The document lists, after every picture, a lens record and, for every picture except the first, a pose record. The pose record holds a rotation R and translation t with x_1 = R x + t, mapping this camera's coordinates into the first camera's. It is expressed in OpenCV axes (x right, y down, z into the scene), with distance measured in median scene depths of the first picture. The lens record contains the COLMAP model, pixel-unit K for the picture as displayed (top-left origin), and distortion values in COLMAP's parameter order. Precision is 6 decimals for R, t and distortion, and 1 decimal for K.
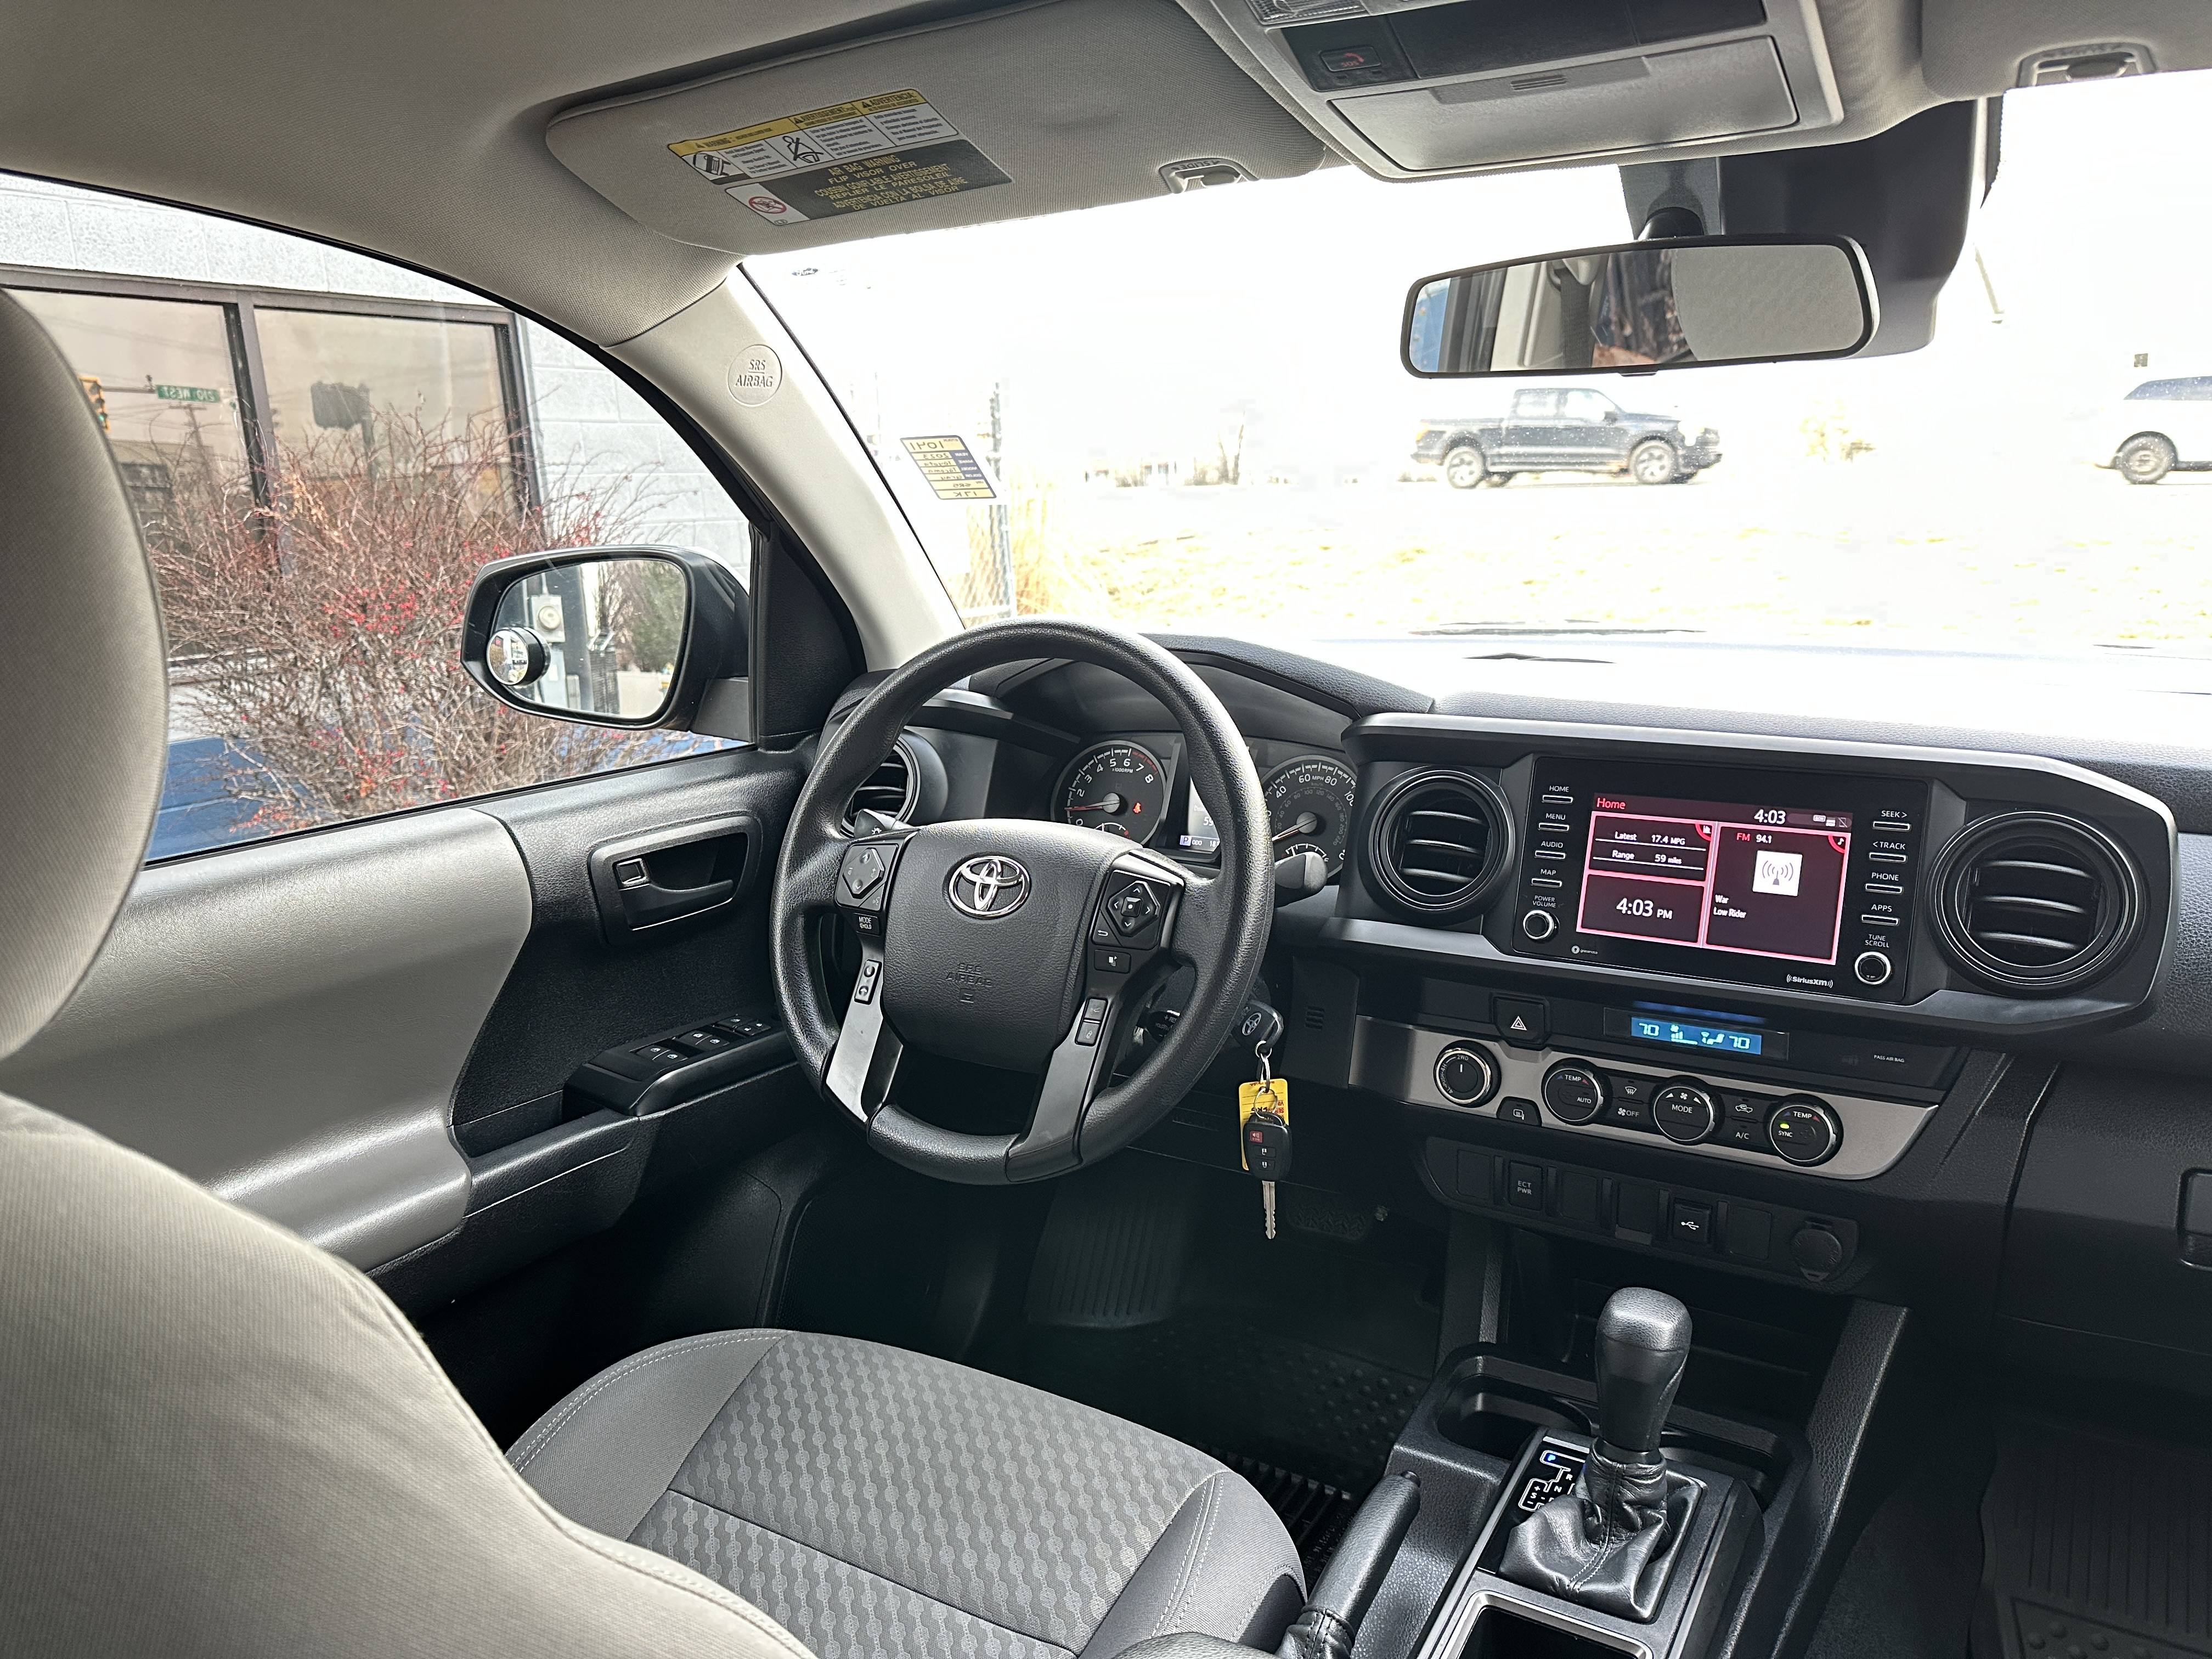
lens RADIAL K [[1570.1, 0, 1098.2], [0, 1570.1, 831.6], [0, 0, 1]] dist [0.074717, -0.087967]
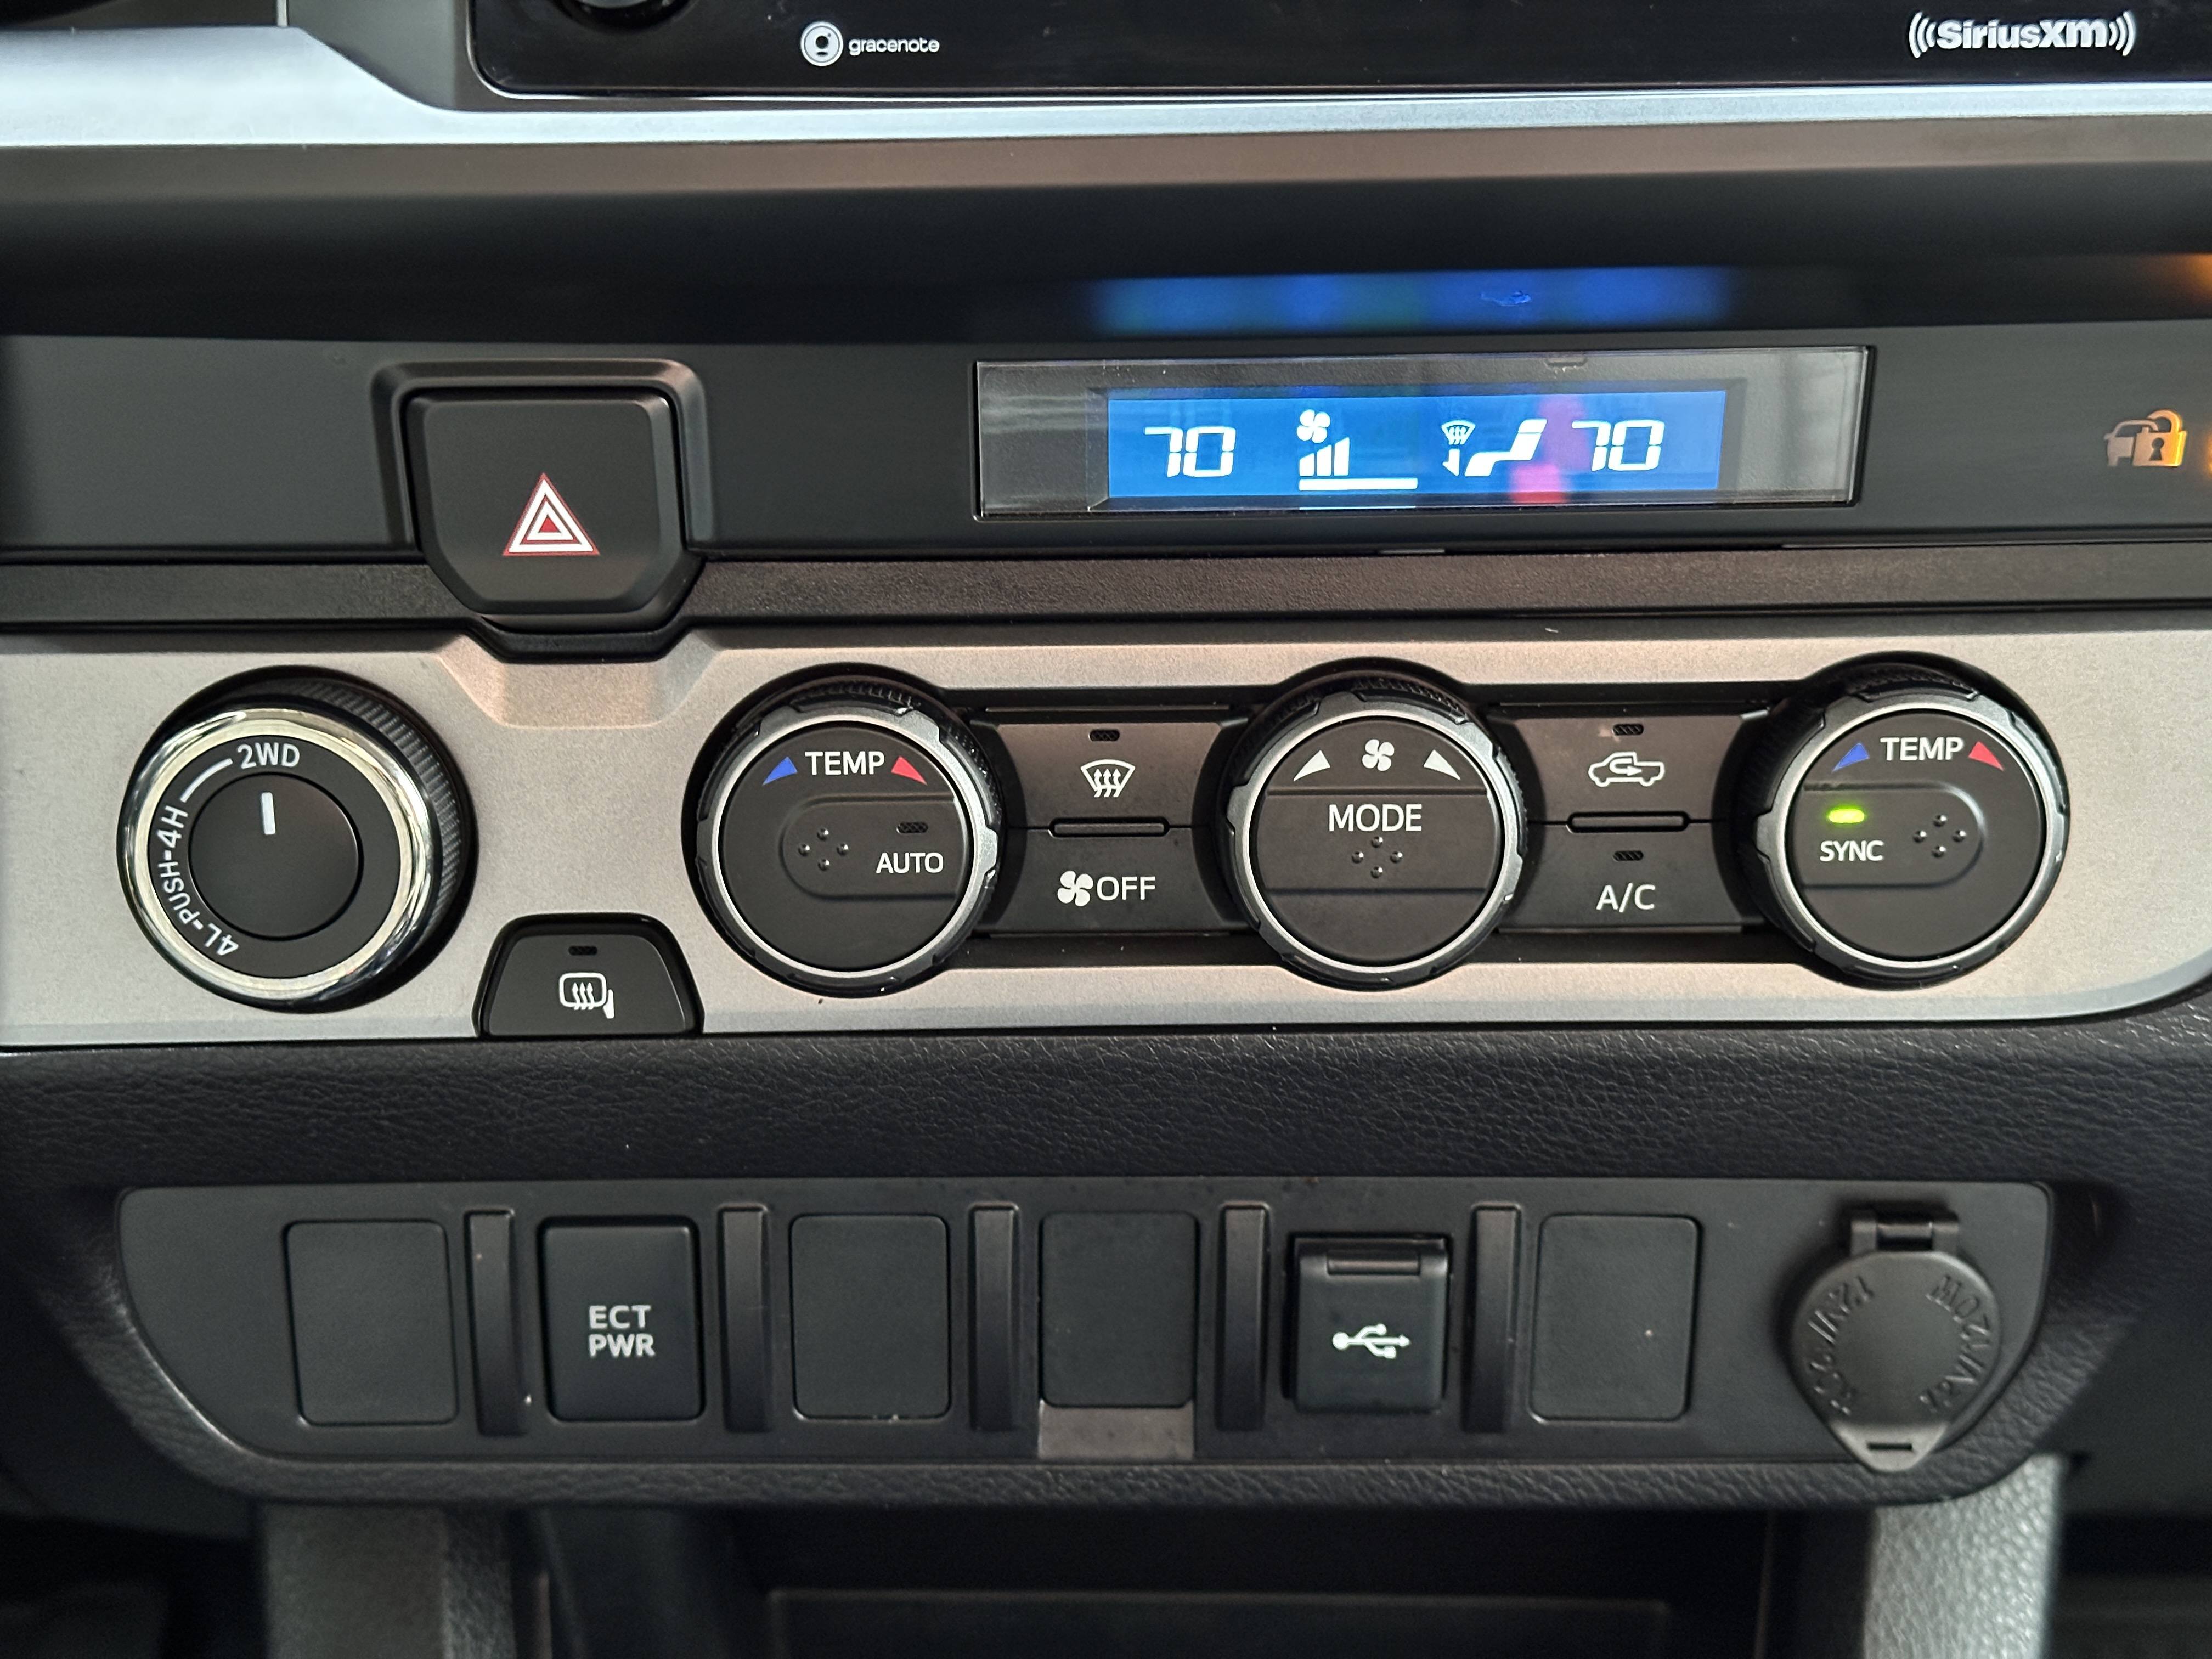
lens RADIAL K [[3172.1, 0, 1043.4], [0, 3172.1, 858.5], [0, 0, 1]] dist [0.114438, 0.000000]
pose [[0.858927, -0.159169, 0.486734, 0.131997], [0.095854, 0.983642, 0.152514, 0.112690], [-0.503048, -0.084343, 0.860133, 0.665543]]
